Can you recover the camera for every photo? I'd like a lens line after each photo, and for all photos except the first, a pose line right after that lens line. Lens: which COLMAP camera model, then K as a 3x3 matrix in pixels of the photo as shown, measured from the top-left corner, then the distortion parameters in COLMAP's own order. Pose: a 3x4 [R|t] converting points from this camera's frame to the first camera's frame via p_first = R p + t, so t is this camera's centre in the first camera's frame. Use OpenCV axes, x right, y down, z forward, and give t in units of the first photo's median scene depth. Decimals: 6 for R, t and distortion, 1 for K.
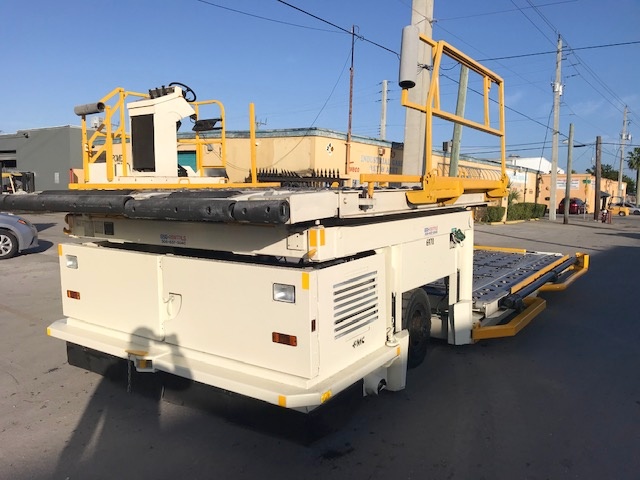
lens RADIAL K [[526.9, 0, 320.0], [0, 526.9, 240.0], [0, 0, 1]] dist [0.017787, -0.002699]
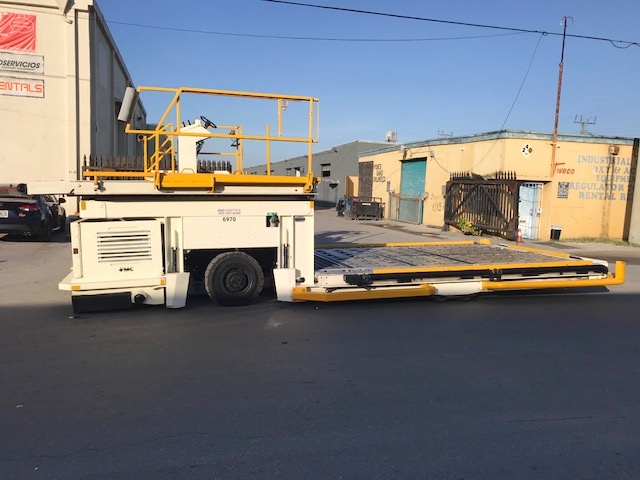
lens RADIAL K [[526.9, 0, 320.0], [0, 526.9, 240.0], [0, 0, 1]] dist [0.017787, -0.002699]
pose [[0.803991, 0.054110, -0.592174, 0.298855], [-0.062219, 0.998040, 0.006721, 0.008754], [0.591377, 0.031441, 0.805782, -0.003265]]
